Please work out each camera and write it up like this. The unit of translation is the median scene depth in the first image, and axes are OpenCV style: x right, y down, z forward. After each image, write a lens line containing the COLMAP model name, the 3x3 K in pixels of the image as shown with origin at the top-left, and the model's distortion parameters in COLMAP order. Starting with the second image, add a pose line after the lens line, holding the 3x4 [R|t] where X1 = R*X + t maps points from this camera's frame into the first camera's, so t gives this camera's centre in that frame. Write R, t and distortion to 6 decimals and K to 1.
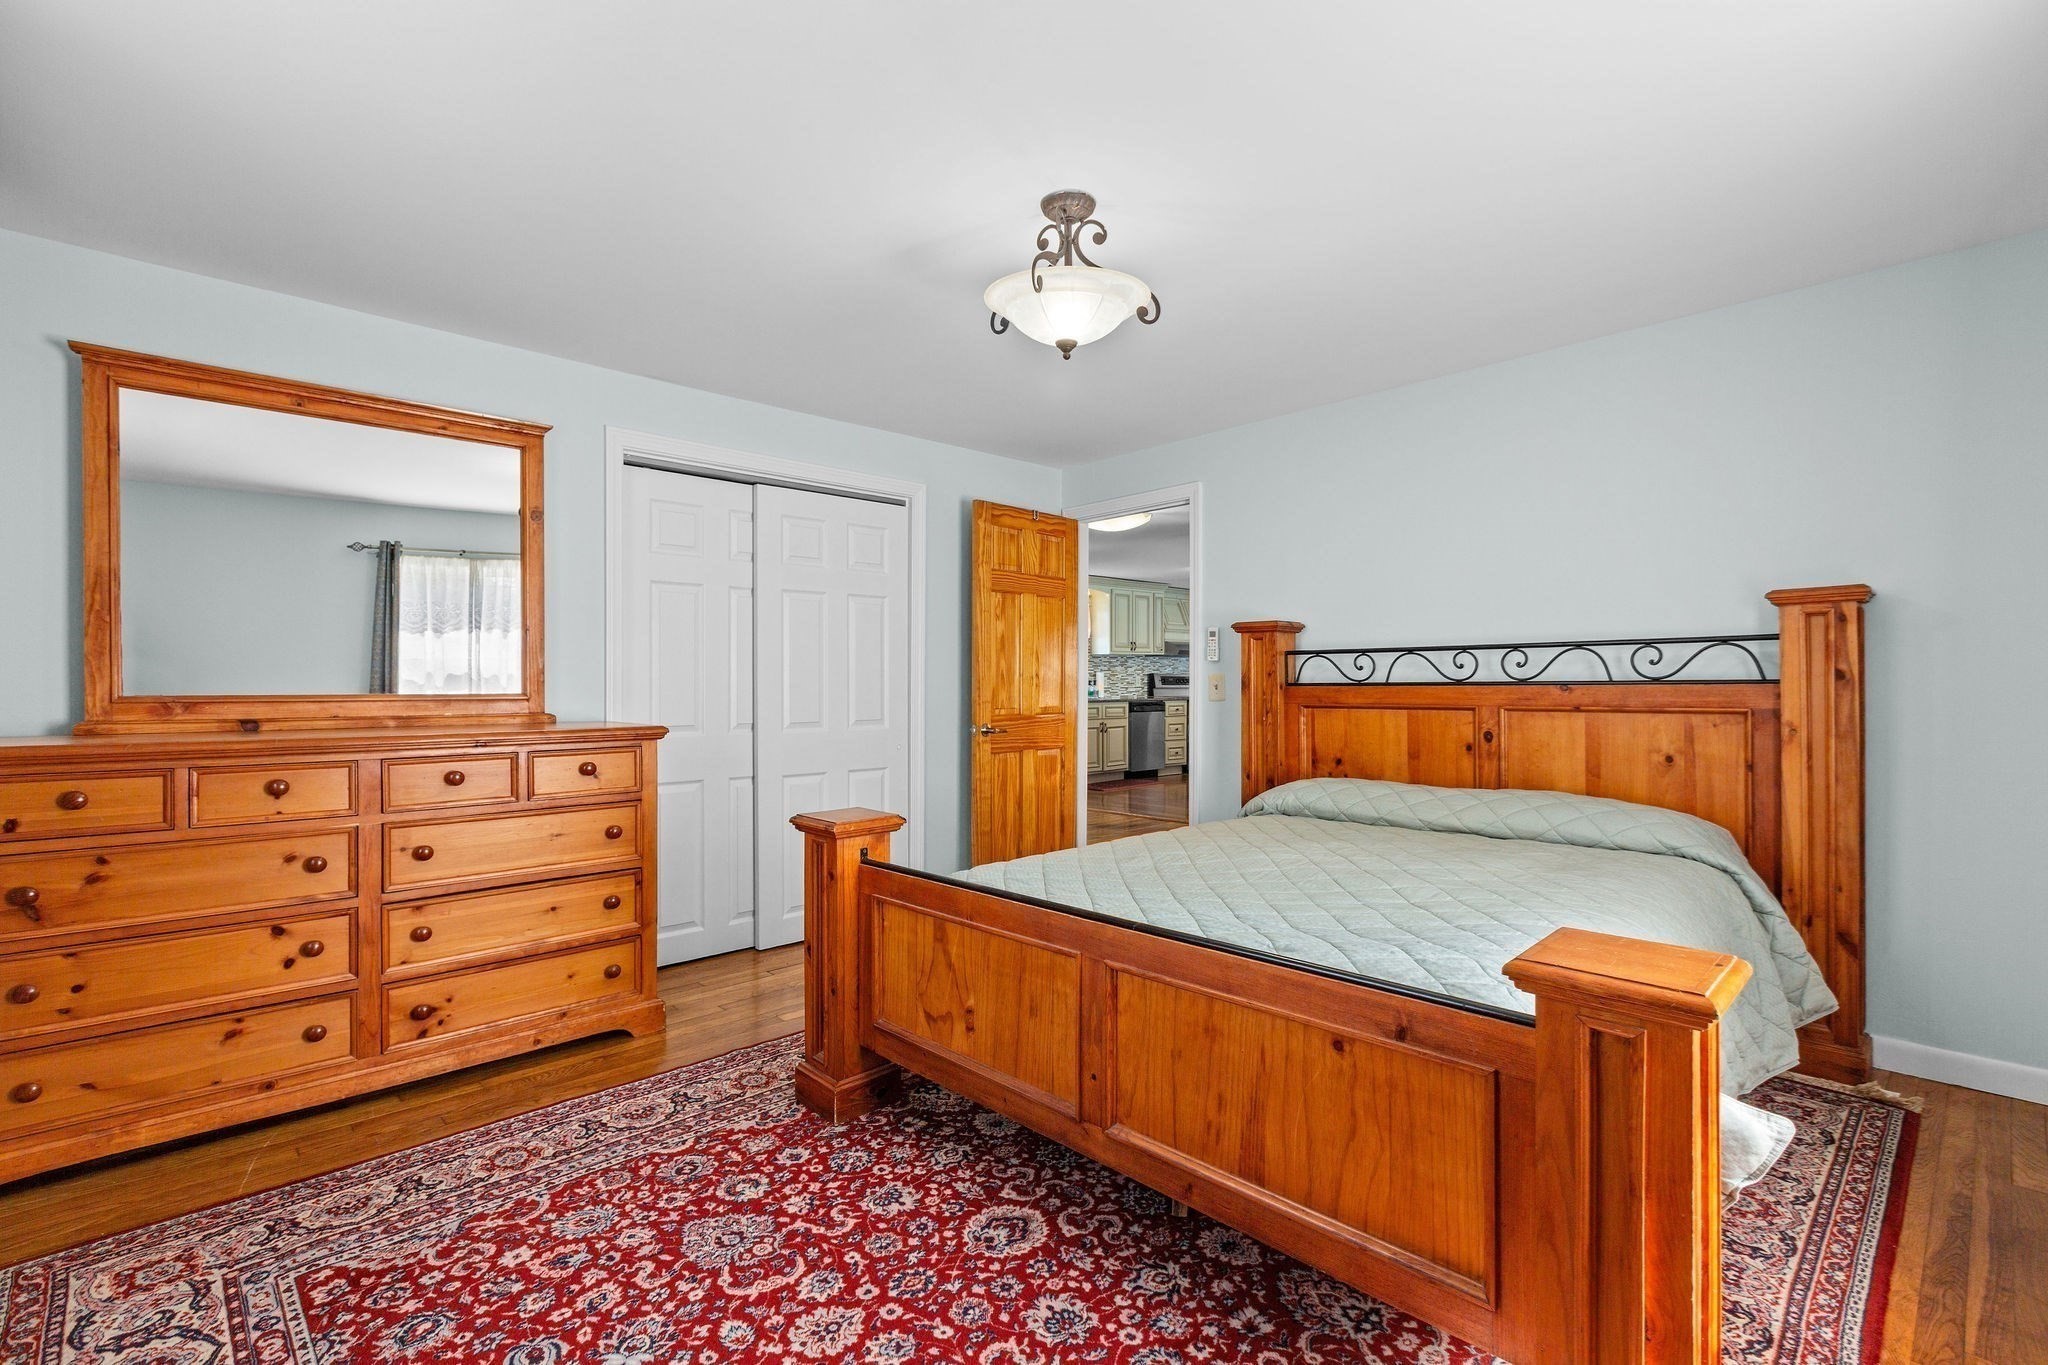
lens RADIAL K [[937.6, 0, 1012.2], [0, 937.6, 674.4], [0, 0, 1]] dist [0.003217, -0.000252]
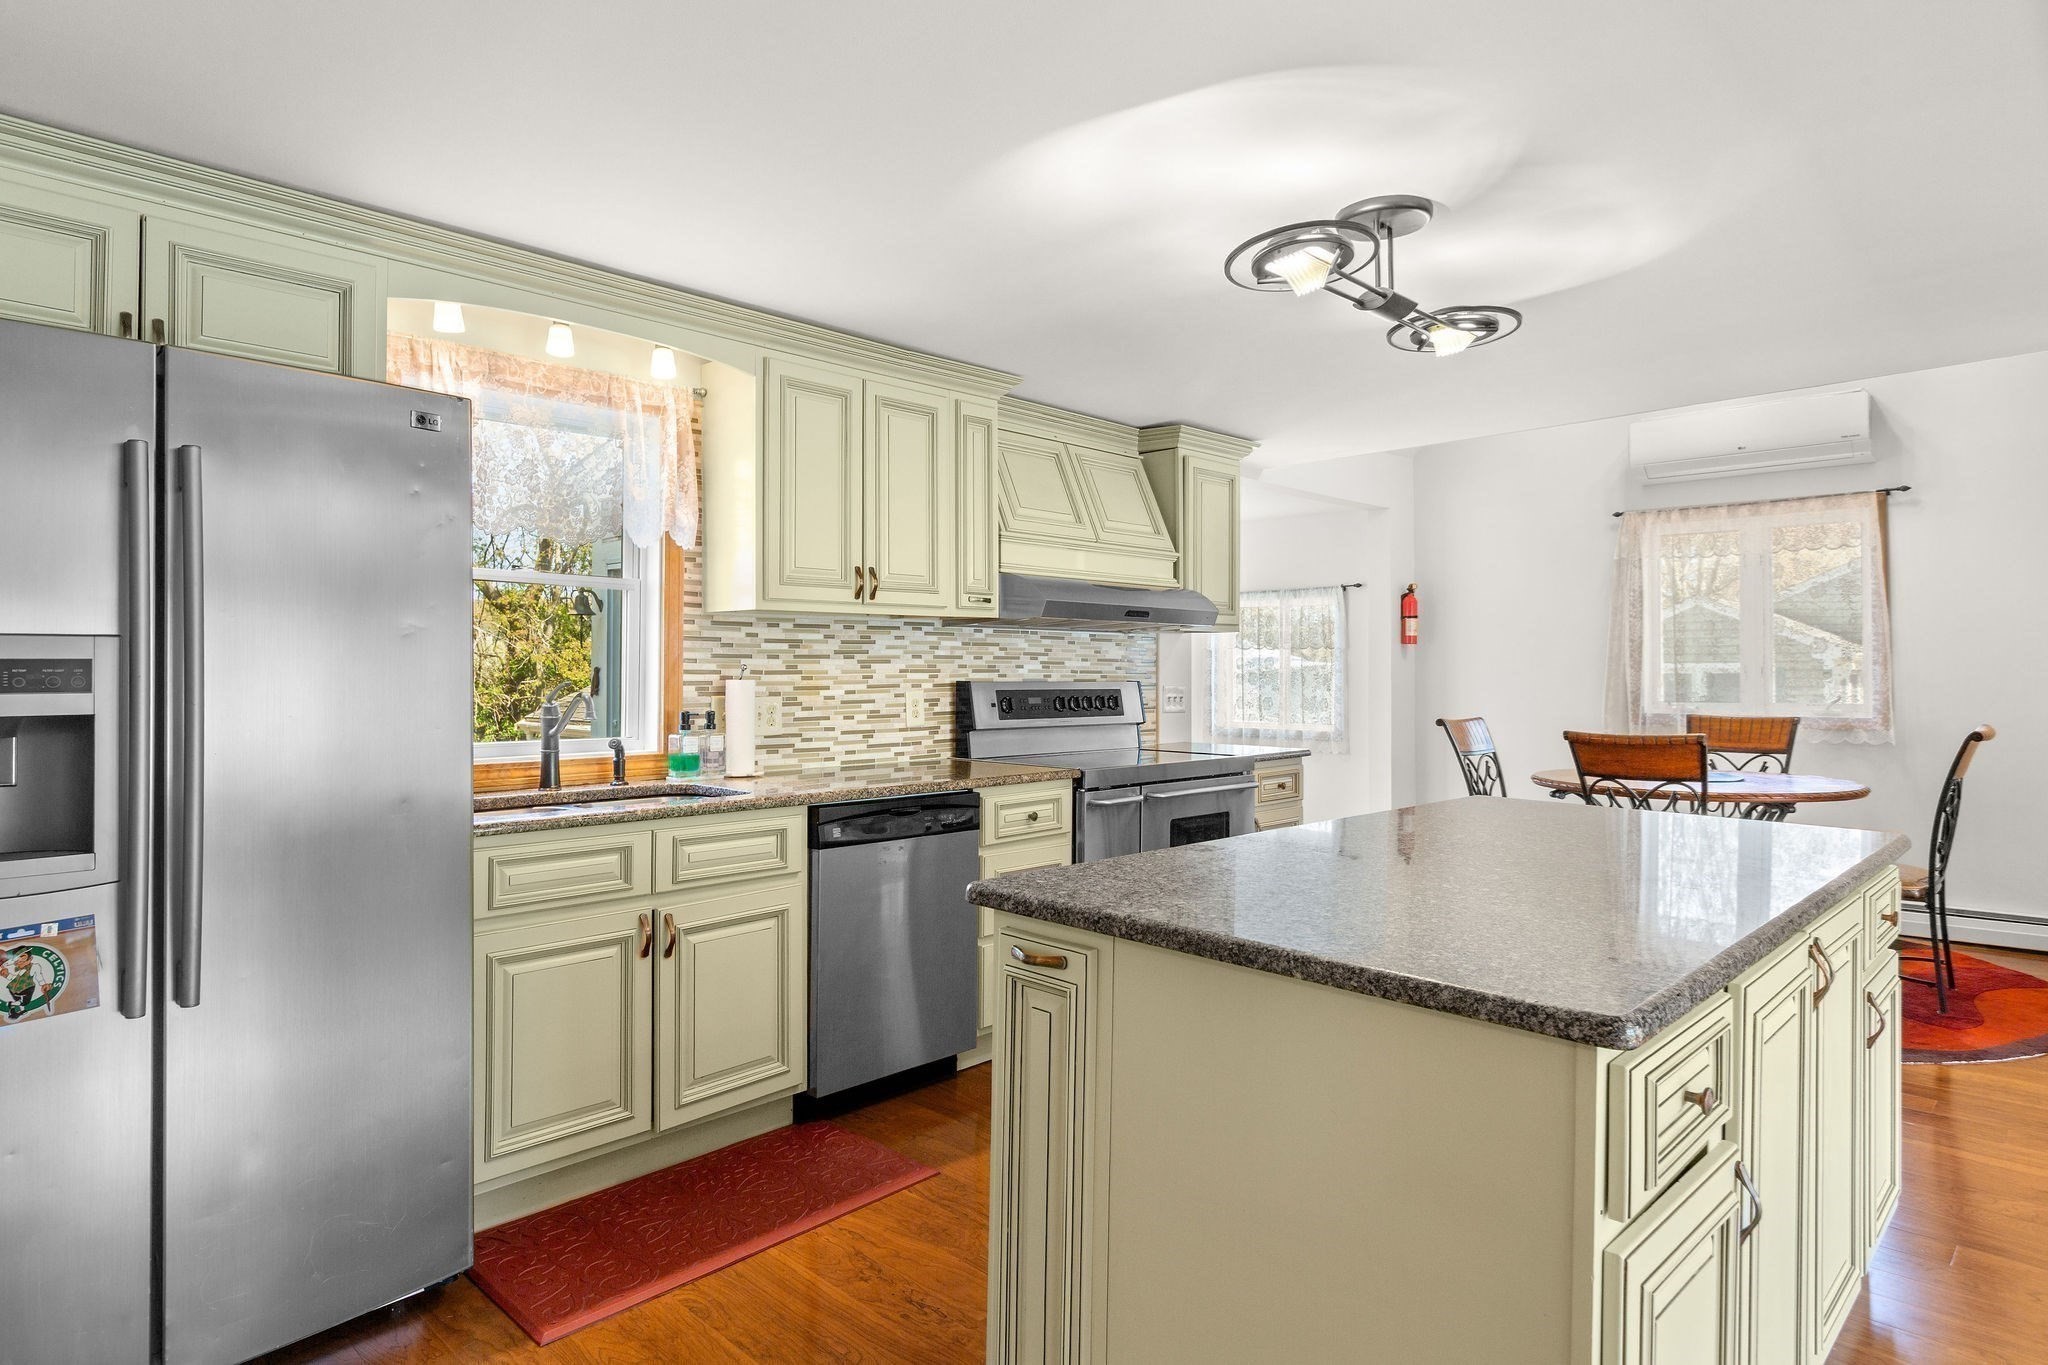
lens RADIAL K [[1167.5, 0, 1021.3], [0, 1167.5, 650.3], [0, 0, 1]] dist [0.017166, 0.000952]
pose [[0.998865, 0.002012, 0.047595, 0.153446], [-0.001510, 0.999943, -0.010583, -0.007273], [-0.047614, 0.010499, 0.998811, 0.644176]]
